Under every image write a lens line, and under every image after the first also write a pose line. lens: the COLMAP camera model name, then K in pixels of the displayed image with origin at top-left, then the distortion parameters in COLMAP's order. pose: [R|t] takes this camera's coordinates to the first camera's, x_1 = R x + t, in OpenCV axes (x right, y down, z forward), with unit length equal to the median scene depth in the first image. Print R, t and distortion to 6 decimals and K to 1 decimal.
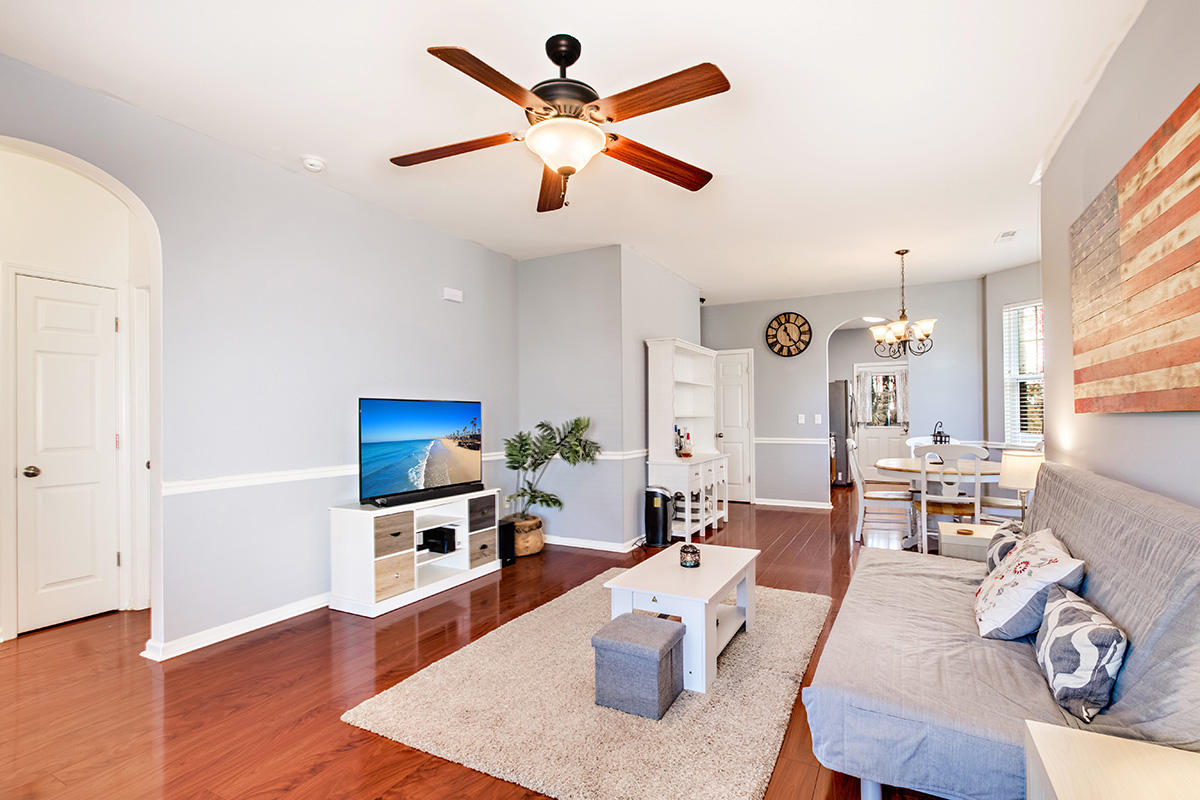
lens RADIAL K [[559.7, 0, 611.1], [0, 559.7, 410.8], [0, 0, 1]] dist [0.007967, -0.004019]
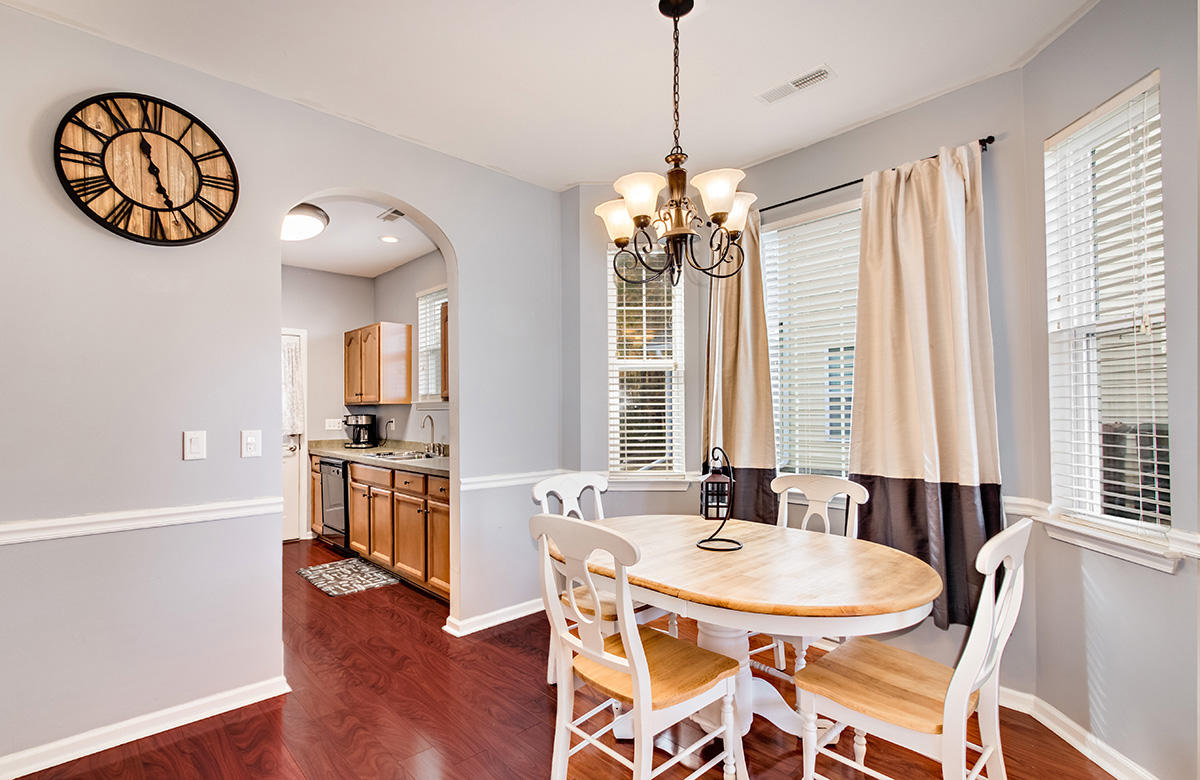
lens RADIAL K [[560.5, 0, 602.2], [0, 560.5, 398.2], [0, 0, 1]] dist [0.003809, -0.000470]
pose [[0.332358, 0.022802, 0.942878, 0.110225], [-0.000982, 0.999716, -0.023831, -0.004676], [-0.943153, 0.006995, 0.332286, 0.662497]]
